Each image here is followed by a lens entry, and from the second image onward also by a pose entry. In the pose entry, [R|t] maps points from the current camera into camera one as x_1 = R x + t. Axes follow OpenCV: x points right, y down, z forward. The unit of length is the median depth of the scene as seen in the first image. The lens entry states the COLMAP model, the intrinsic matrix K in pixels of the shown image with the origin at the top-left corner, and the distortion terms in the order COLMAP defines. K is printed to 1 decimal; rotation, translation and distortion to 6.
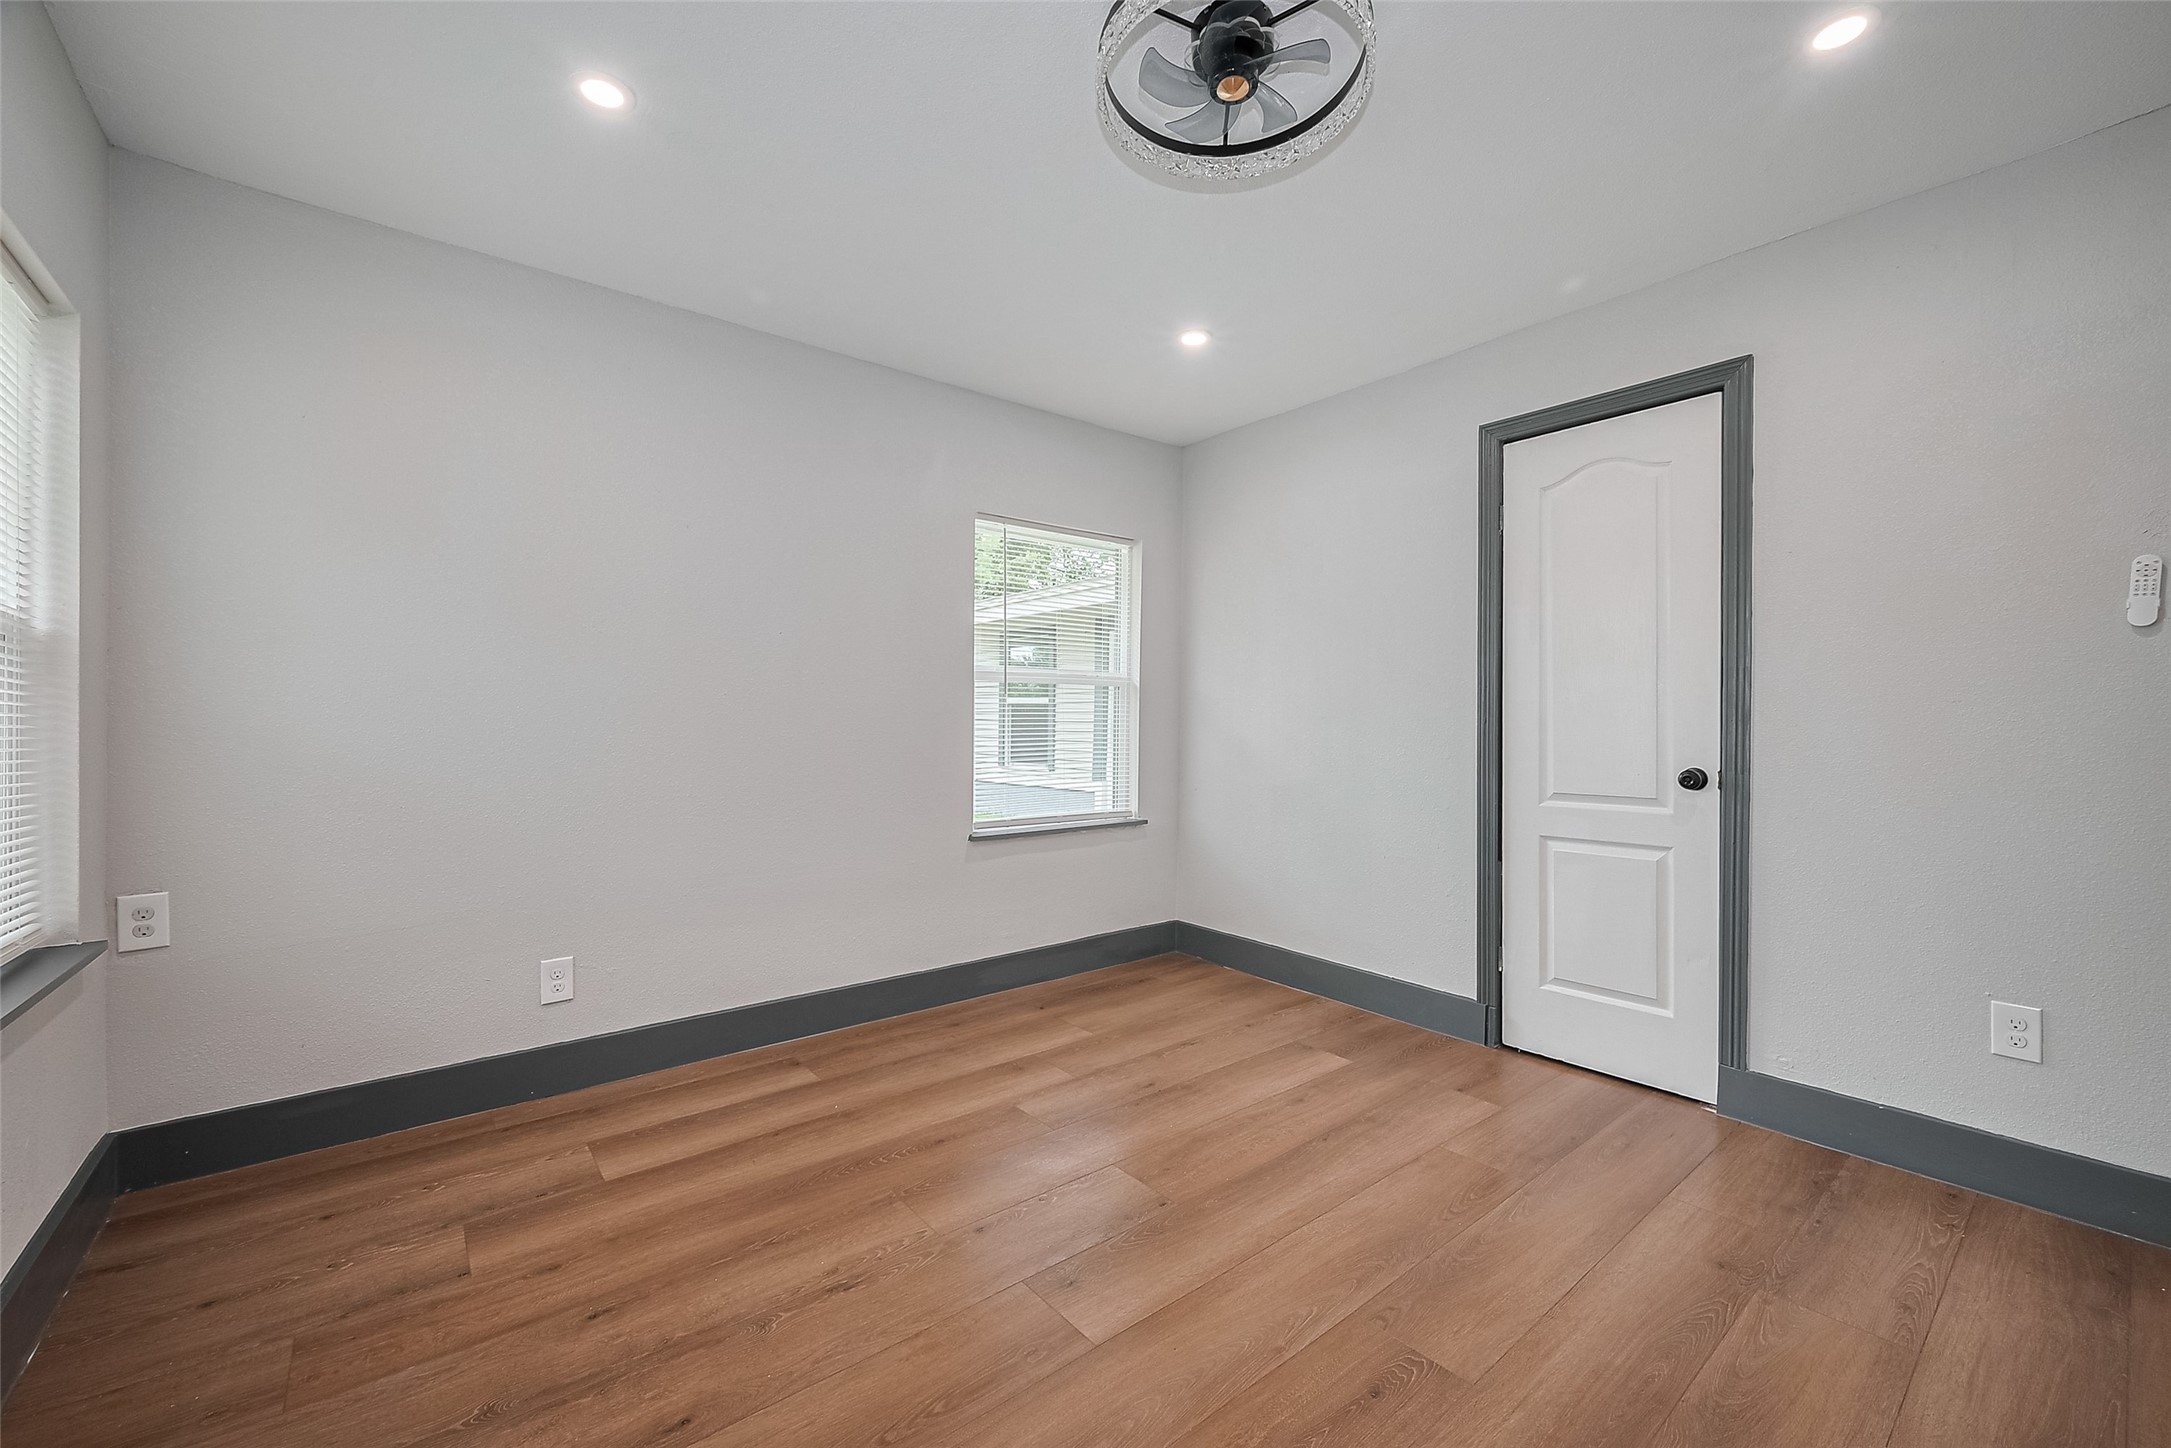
lens RADIAL K [[864.8, 0, 1091.3], [0, 864.8, 729.8], [0, 0, 1]] dist [0.000380, -0.000288]
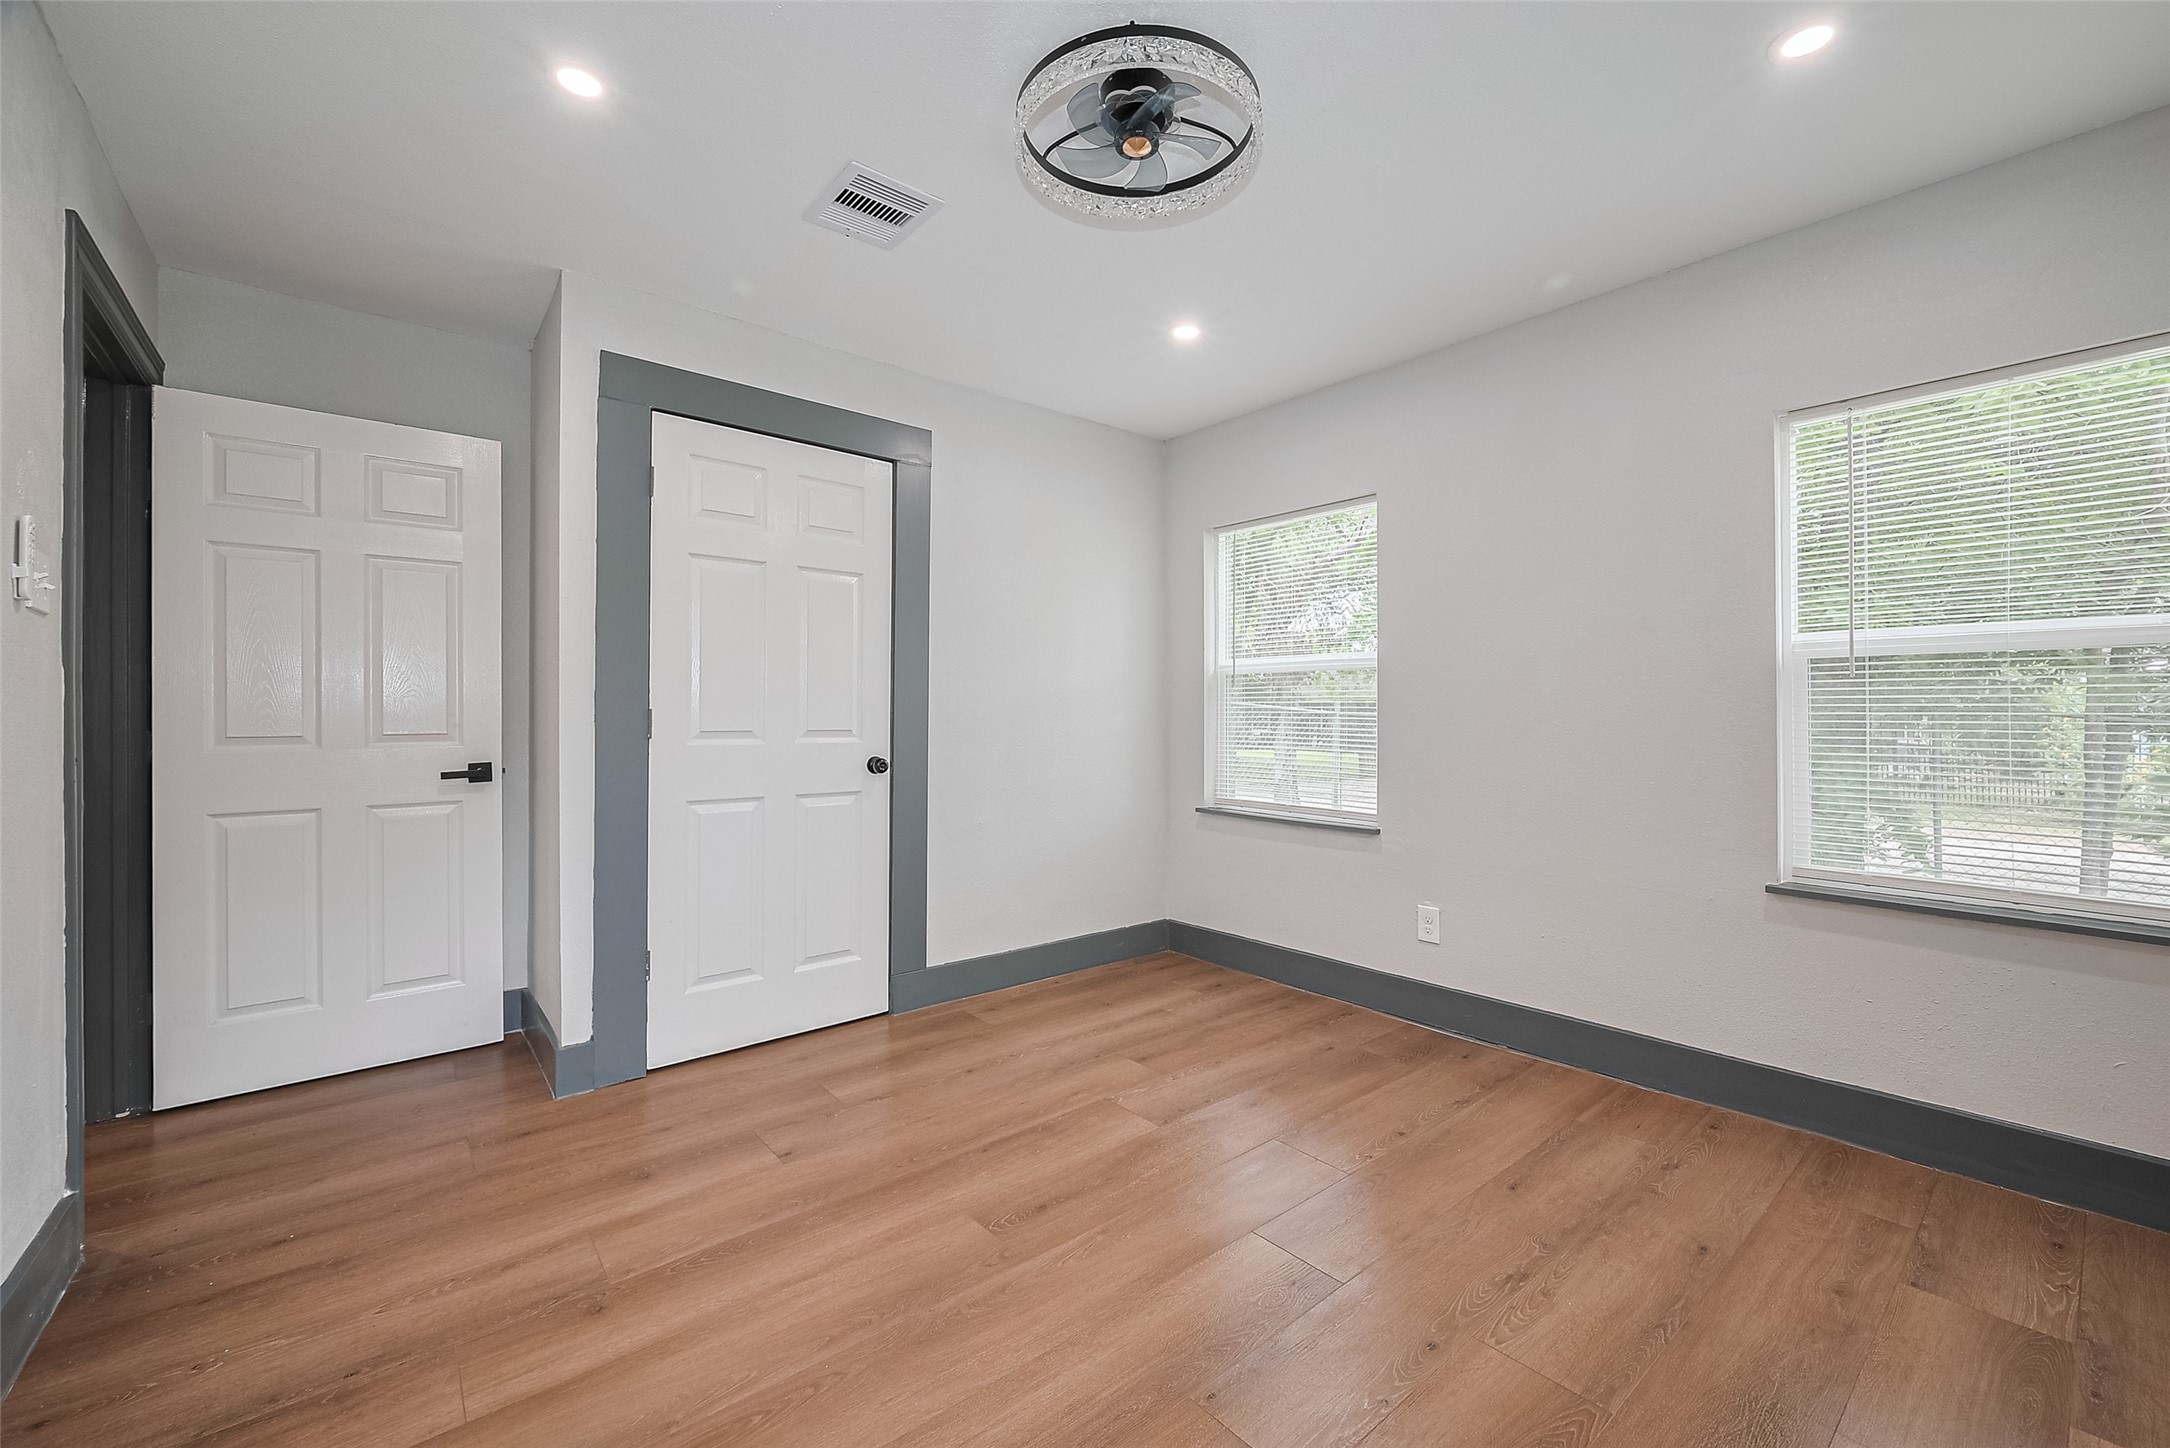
lens RADIAL K [[864.4, 0, 1097.1], [0, 864.4, 712.2], [0, 0, 1]] dist [0.000380, -0.000288]
pose [[-0.999927, -0.001354, -0.011979, 0.148619], [-0.001260, 0.999969, -0.007809, -0.007654], [0.011989, -0.007794, -0.999898, 1.373733]]
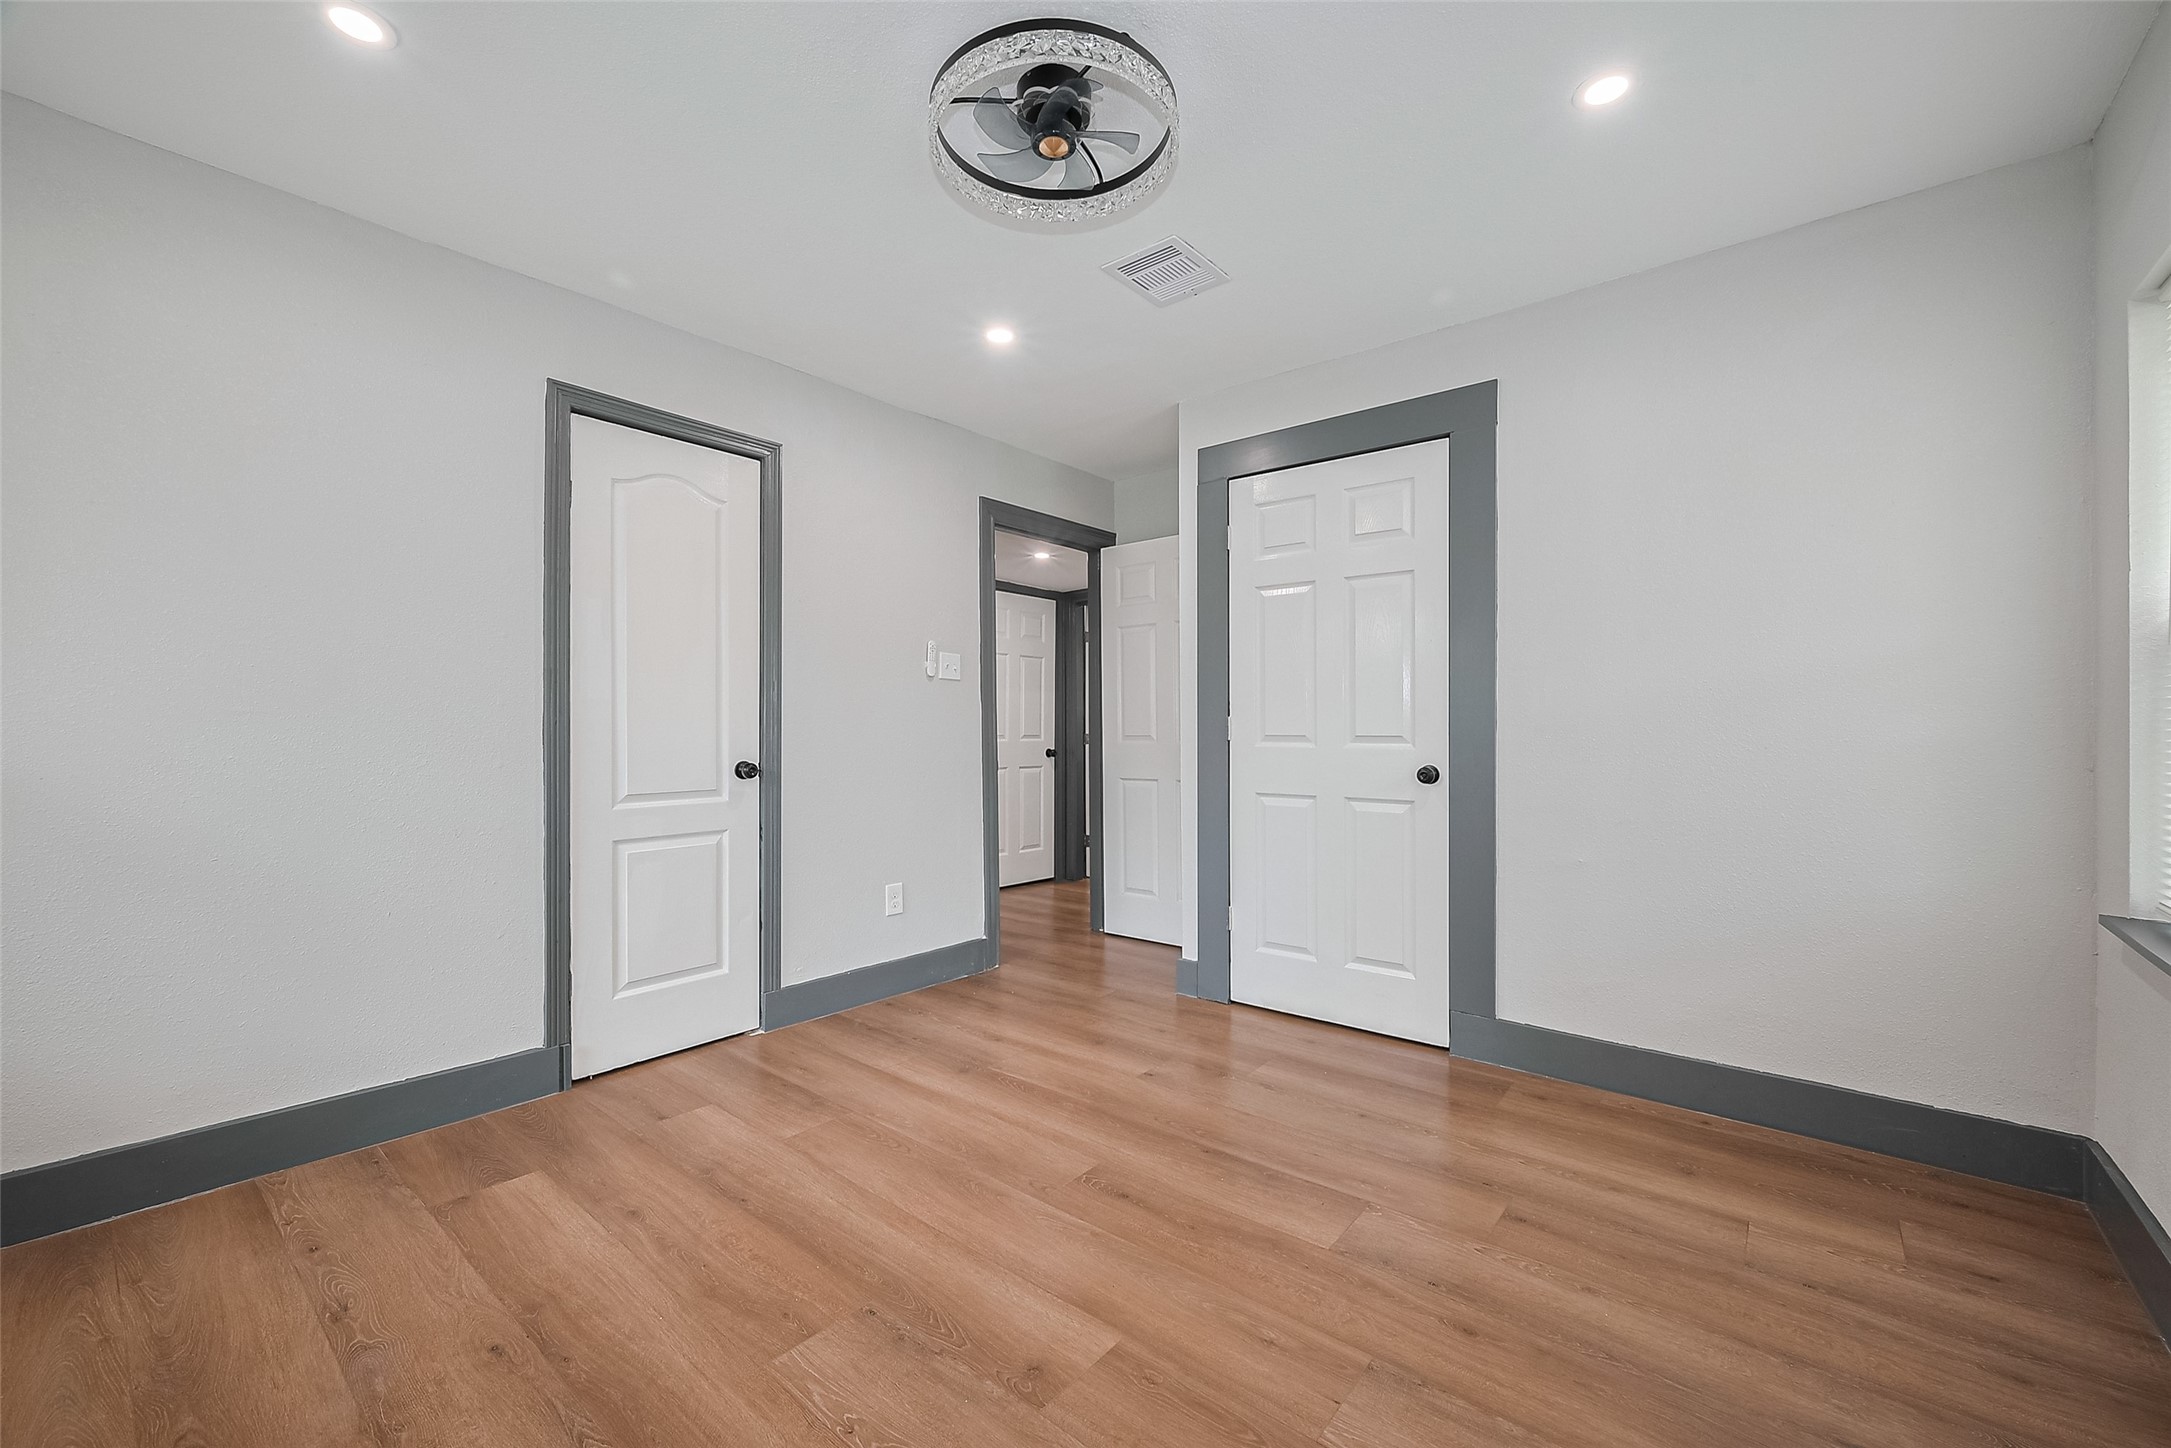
lens RADIAL K [[864.8, 0, 1101.8], [0, 864.8, 735.4], [0, 0, 1]] dist [0.000380, -0.000288]
pose [[-0.199910, -0.010706, 0.979756, -0.607131], [0.001185, 0.999937, 0.011168, -0.005648], [-0.979814, 0.003394, -0.199885, 0.758996]]
